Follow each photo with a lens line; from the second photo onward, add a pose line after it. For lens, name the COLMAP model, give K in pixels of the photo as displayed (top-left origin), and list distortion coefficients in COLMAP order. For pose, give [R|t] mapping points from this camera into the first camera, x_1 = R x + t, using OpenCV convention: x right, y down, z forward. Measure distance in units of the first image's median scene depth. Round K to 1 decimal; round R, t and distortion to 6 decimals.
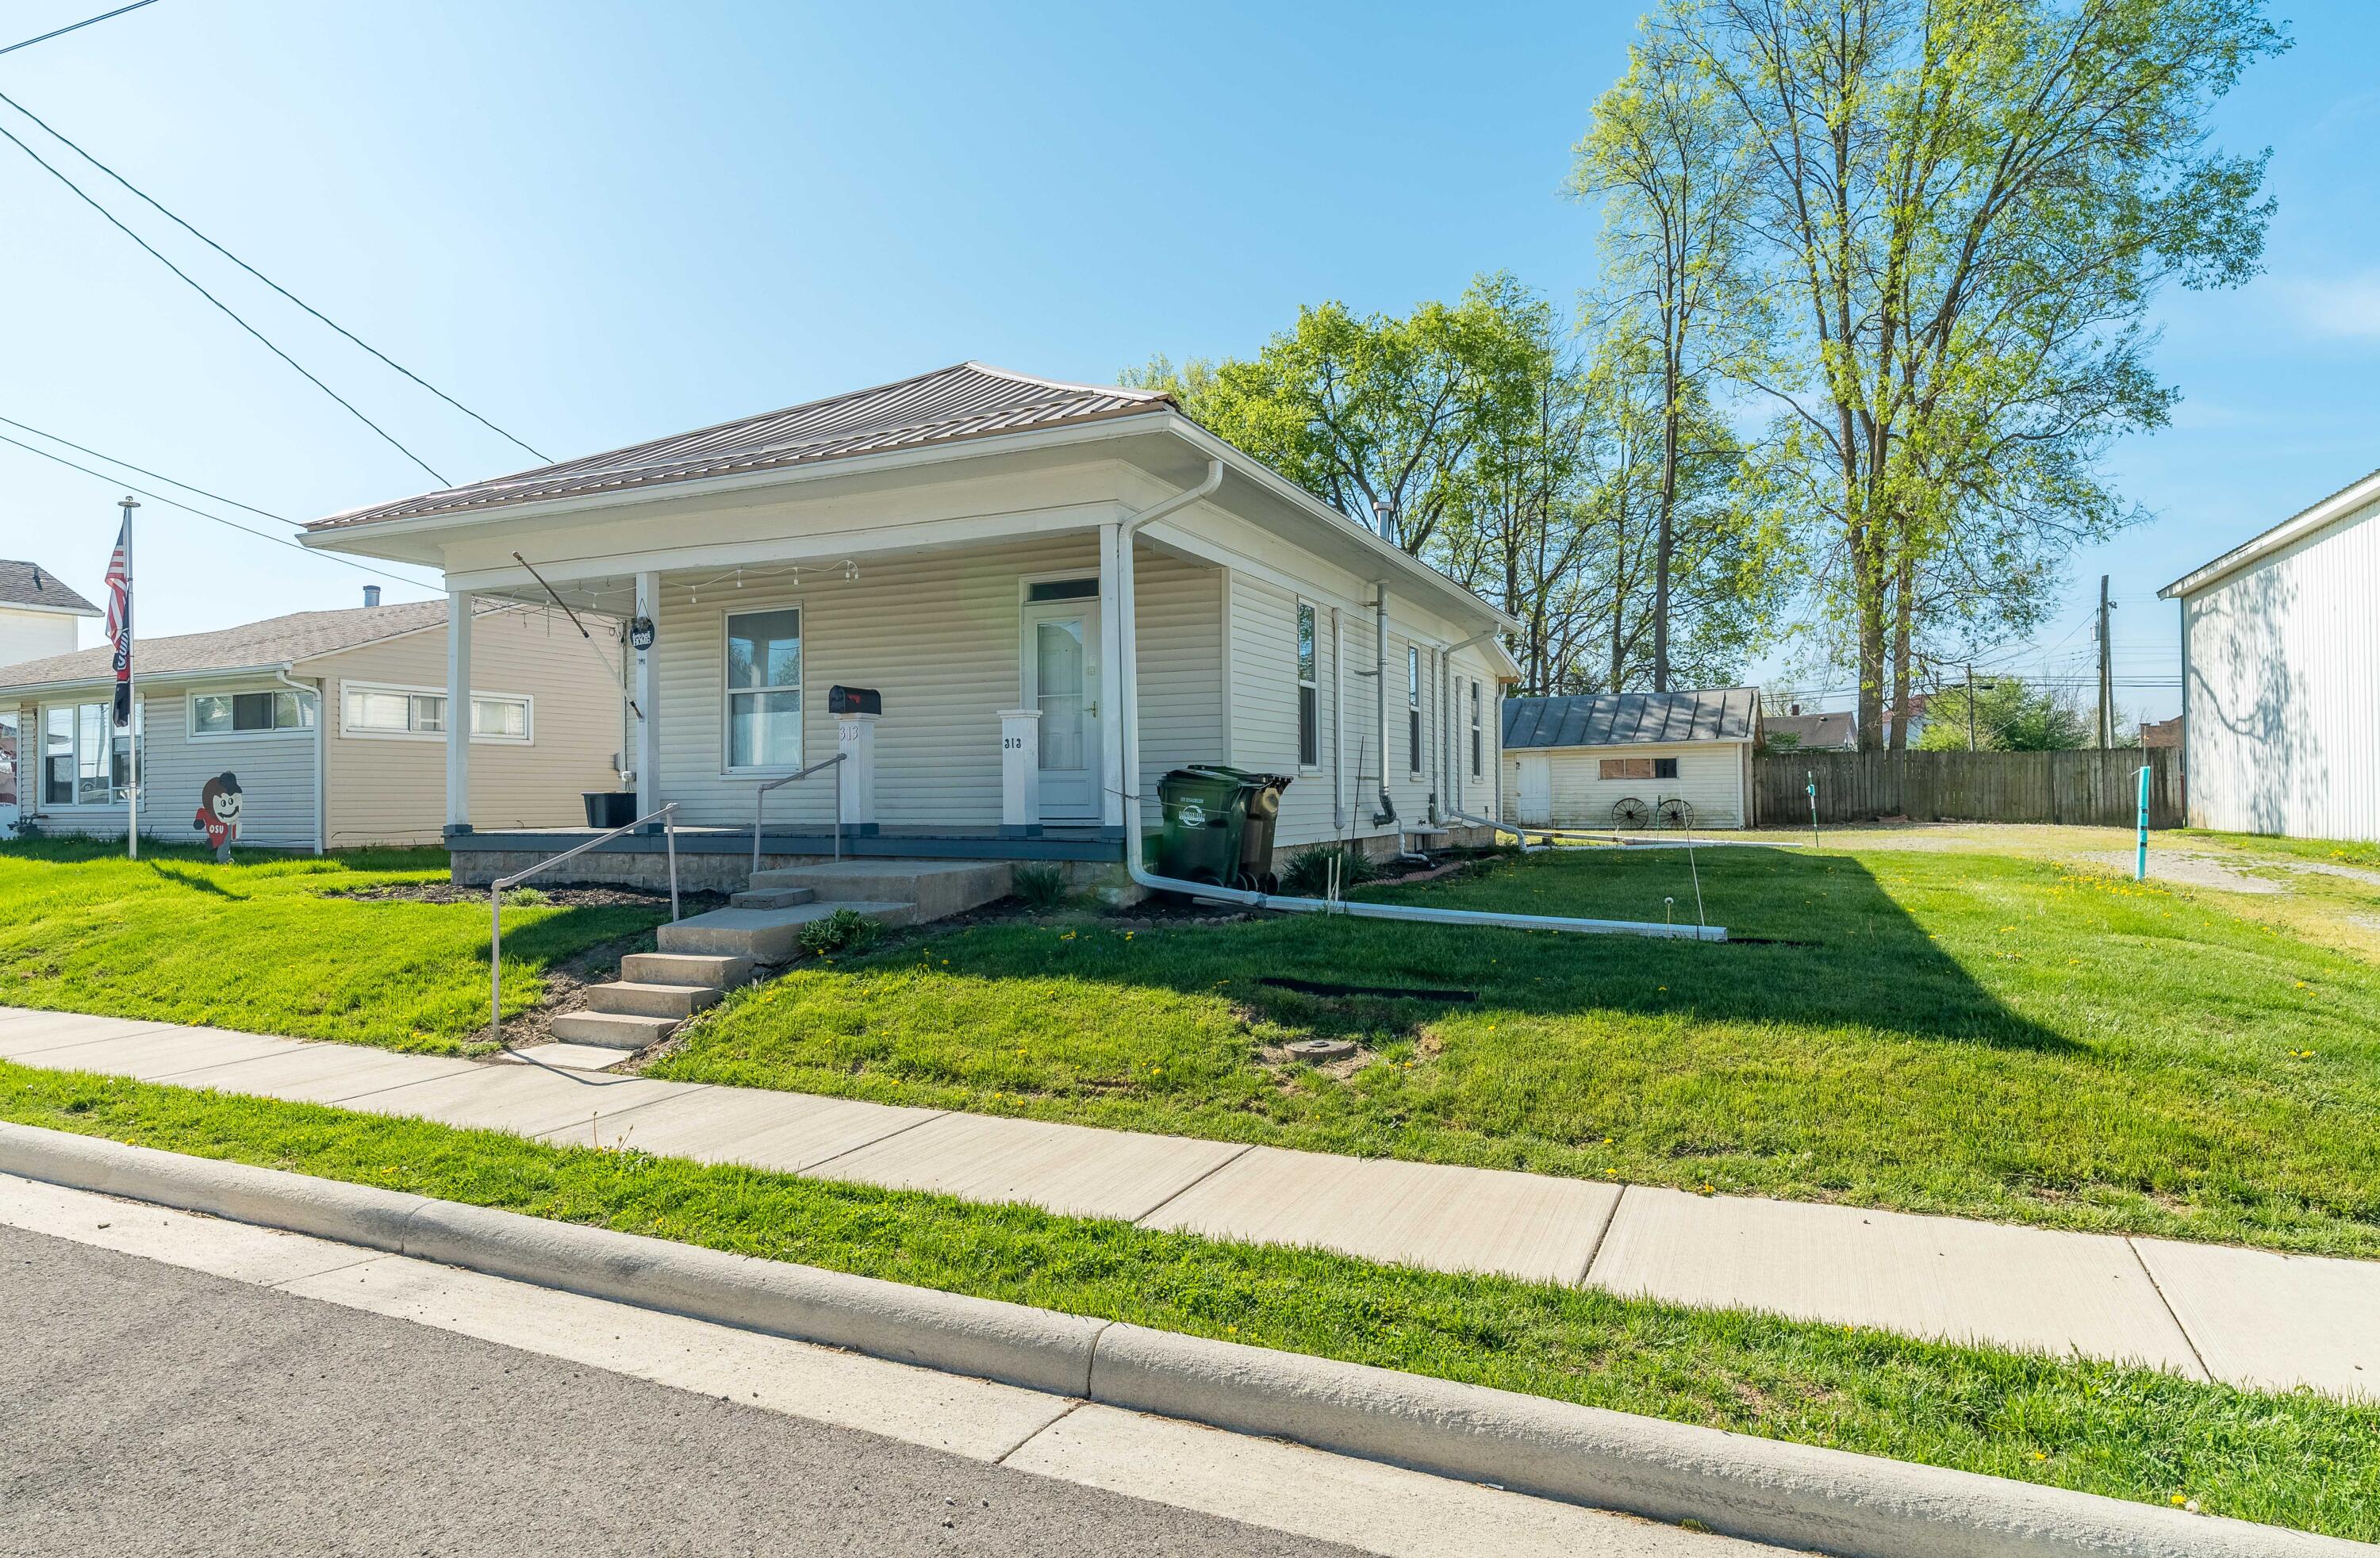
lens RADIAL K [[1327.5, 0, 1190.4], [0, 1327.5, 783.5], [0, 0, 1]] dist [-0.006672, -0.001092]
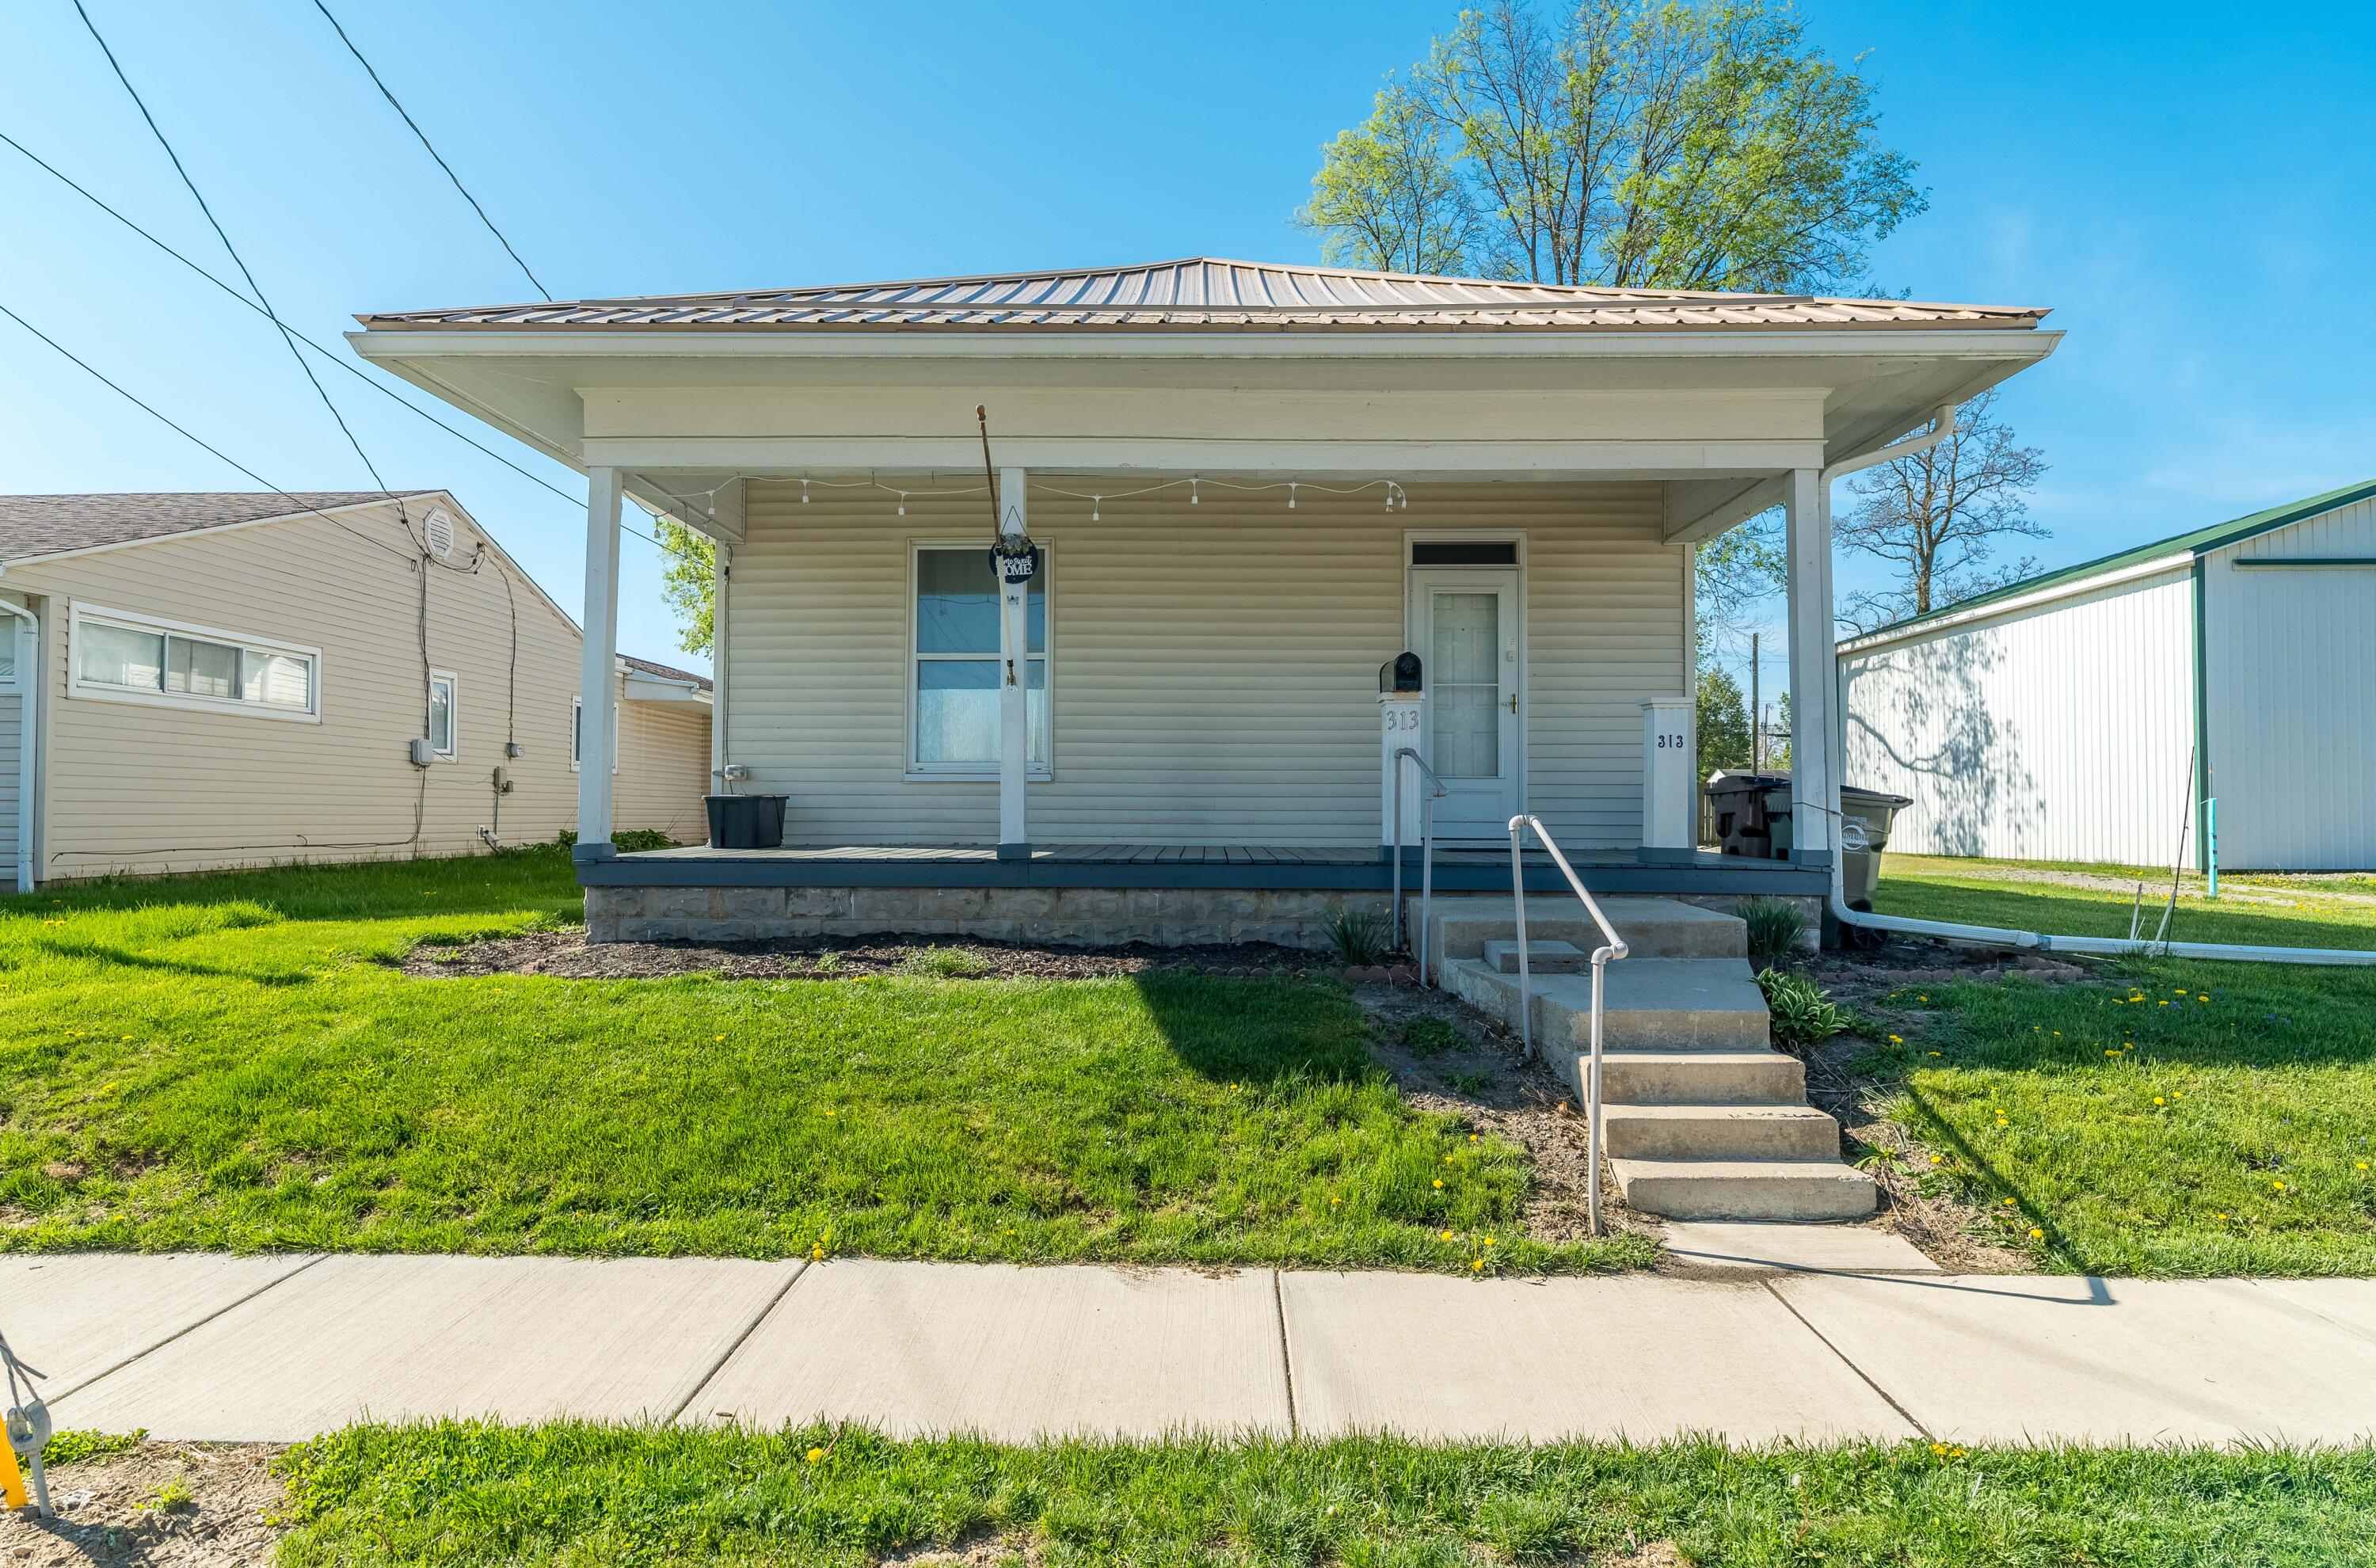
lens RADIAL K [[1306.6, 0, 1187.9], [0, 1306.6, 789.3], [0, 0, 1]] dist [0.001066, -0.000205]
pose [[0.916607, 0.019959, 0.399292, -0.336662], [-0.016477, 0.999790, -0.012151, 0.005386], [-0.399451, 0.004558, 0.916743, 0.205663]]
